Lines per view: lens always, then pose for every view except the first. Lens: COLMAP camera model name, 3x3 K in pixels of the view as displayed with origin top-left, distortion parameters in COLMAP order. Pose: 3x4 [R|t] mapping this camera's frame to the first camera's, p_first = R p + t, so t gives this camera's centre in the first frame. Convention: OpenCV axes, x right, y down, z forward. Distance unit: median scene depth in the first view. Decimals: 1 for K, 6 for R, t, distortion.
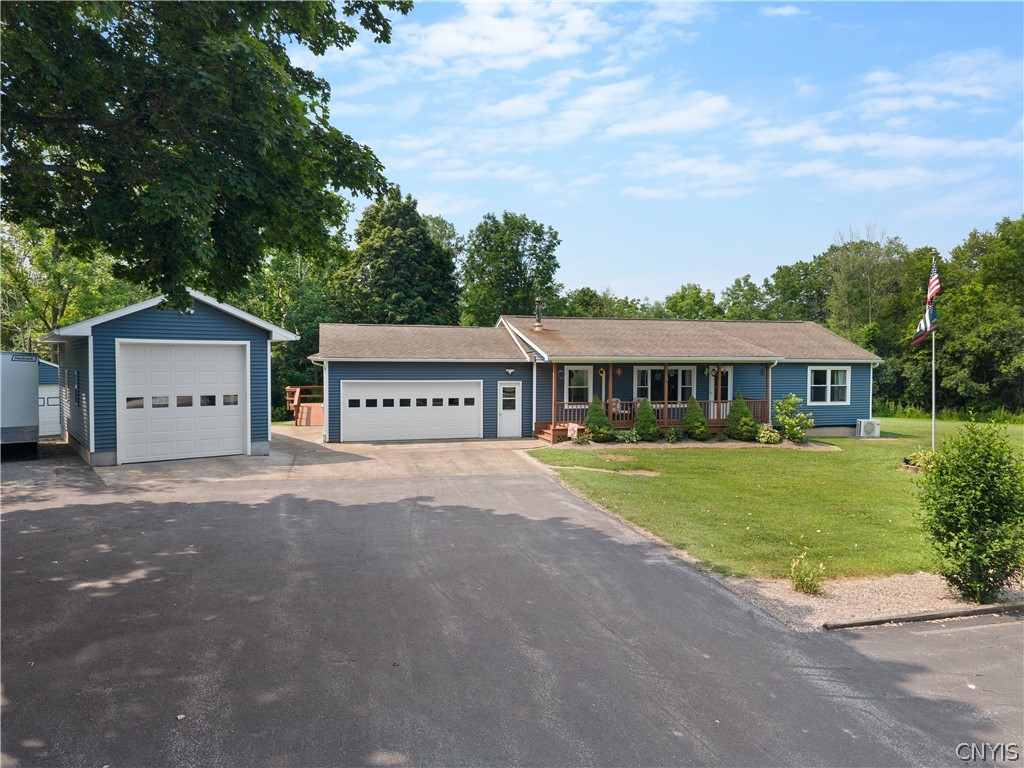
lens RADIAL K [[679.5, 0, 512.0], [0, 679.5, 384.0], [0, 0, 1]] dist [0.036240, -0.045735]
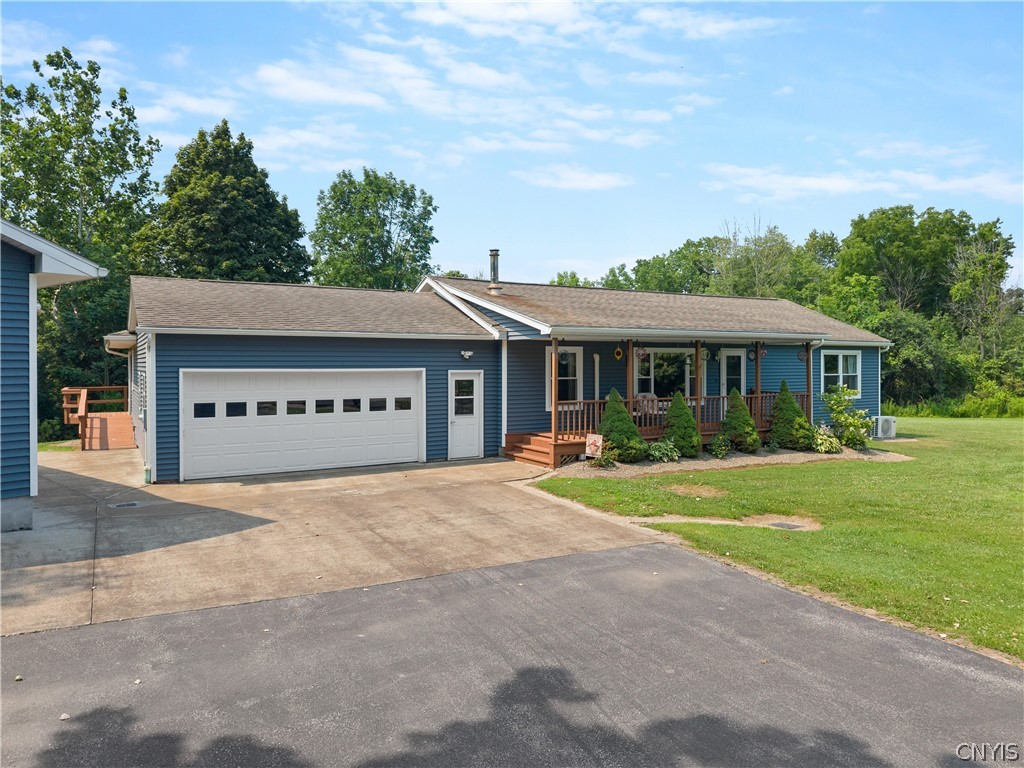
lens RADIAL K [[690.2, 0, 514.8], [0, 690.2, 371.9], [0, 0, 1]] dist [-0.004930, -0.003837]
pose [[0.963753, -0.008076, 0.266673, -0.123345], [0.013821, 0.999711, -0.019672, 0.010319], [-0.266438, 0.022645, 0.963586, 0.346278]]
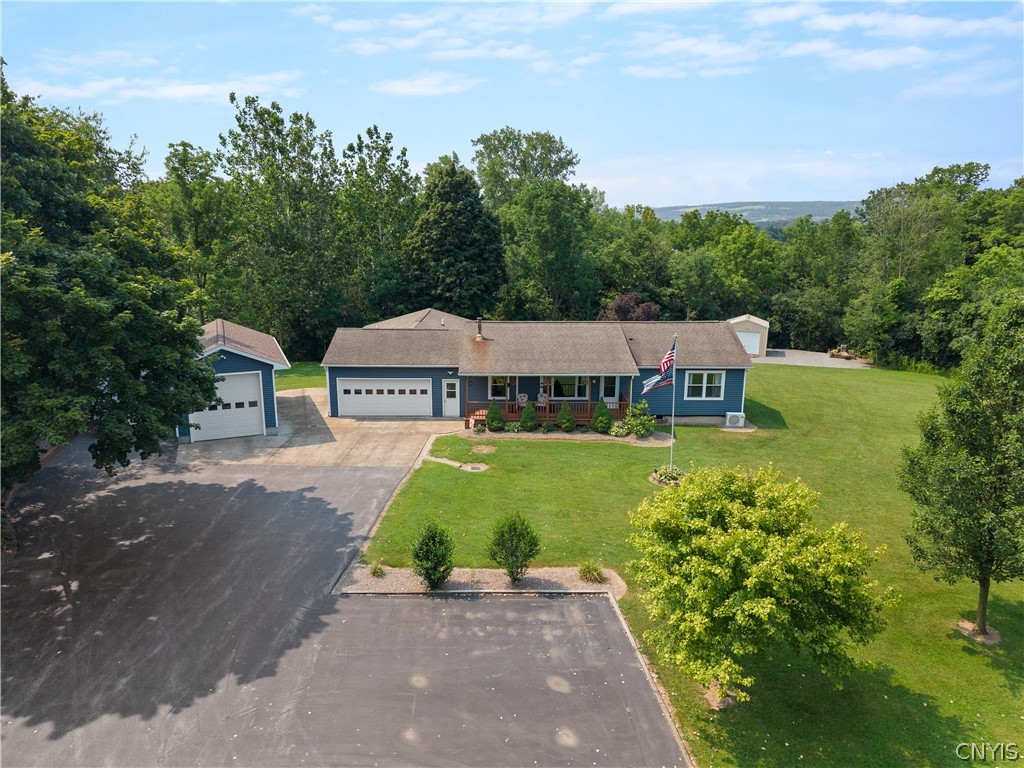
lens RADIAL K [[679.5, 0, 512.0], [0, 679.5, 384.0], [0, 0, 1]] dist [0.036240, -0.045735]
pose [[0.969408, 0.053563, -0.239538, 0.442634], [-0.008073, 0.982330, 0.186984, -0.249893], [0.245320, -0.179330, 0.952711, -0.326555]]
